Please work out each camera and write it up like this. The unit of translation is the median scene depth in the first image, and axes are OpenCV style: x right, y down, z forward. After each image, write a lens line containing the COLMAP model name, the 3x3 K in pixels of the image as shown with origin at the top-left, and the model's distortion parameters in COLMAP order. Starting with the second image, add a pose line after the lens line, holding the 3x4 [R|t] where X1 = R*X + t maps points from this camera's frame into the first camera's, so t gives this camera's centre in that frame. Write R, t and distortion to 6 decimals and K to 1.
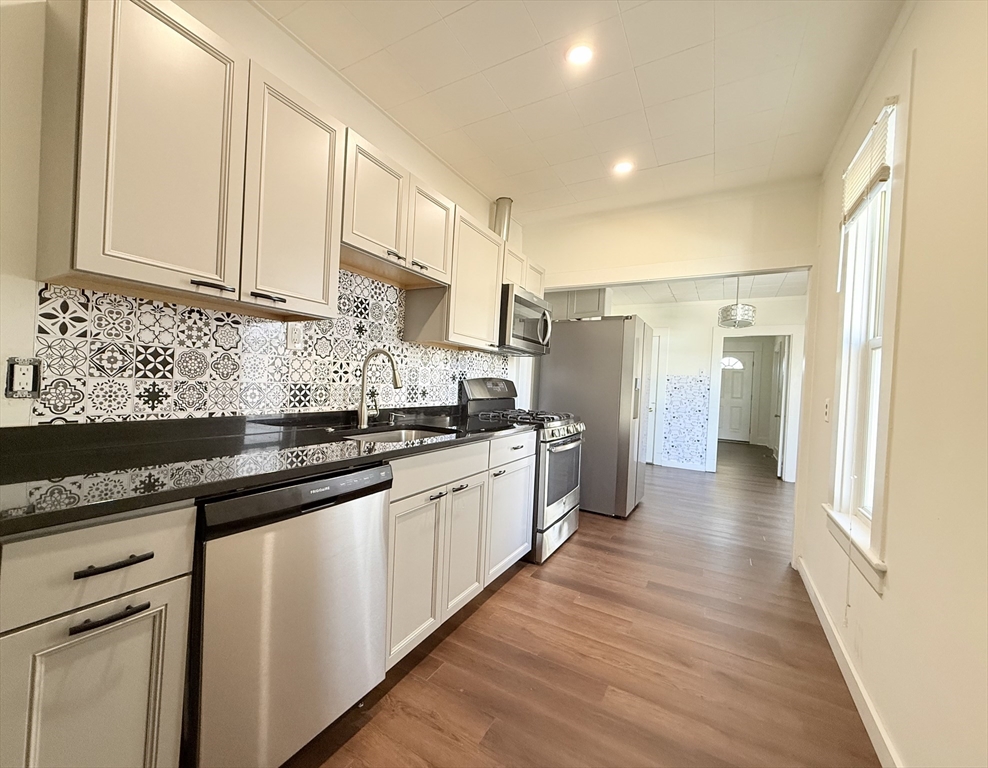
lens RADIAL K [[405.8, 0, 490.4], [0, 405.8, 383.5], [0, 0, 1]] dist [0.000062, 0.000114]
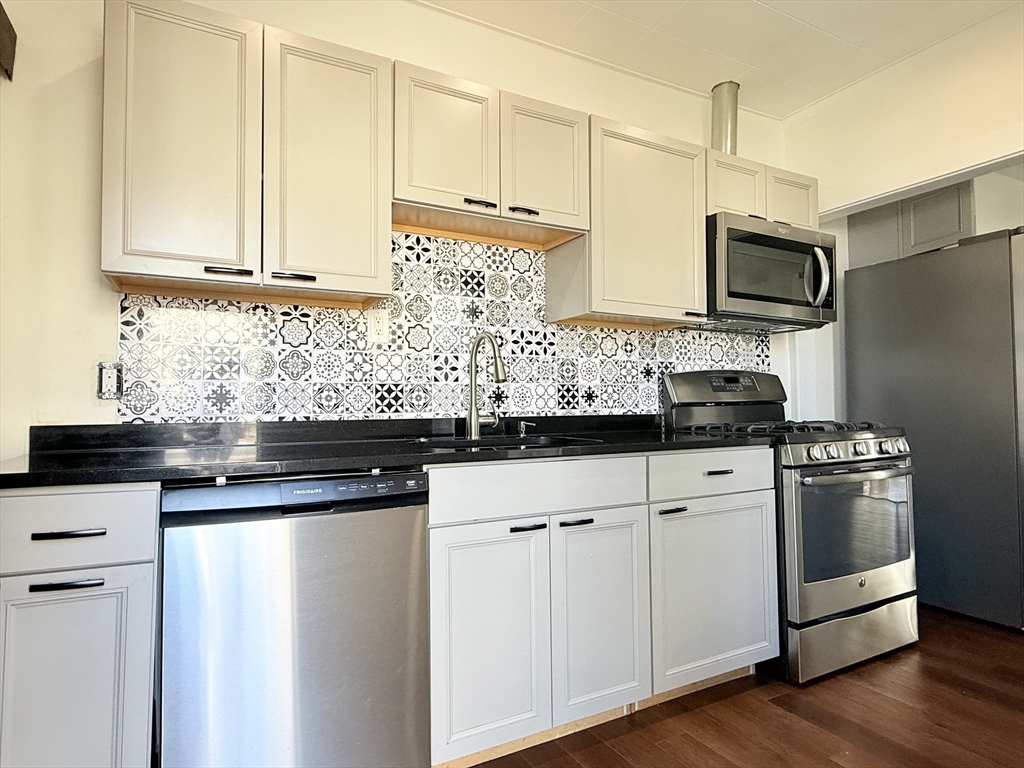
lens RADIAL K [[593.1, 0, 512.9], [0, 593.1, 384.8], [0, 0, 1]] dist [0.004188, -0.000301]
pose [[0.853273, -0.073442, -0.516267, 0.330207], [0.049350, 0.996962, -0.060260, 0.079544], [0.519124, 0.025940, 0.854305, 0.101895]]
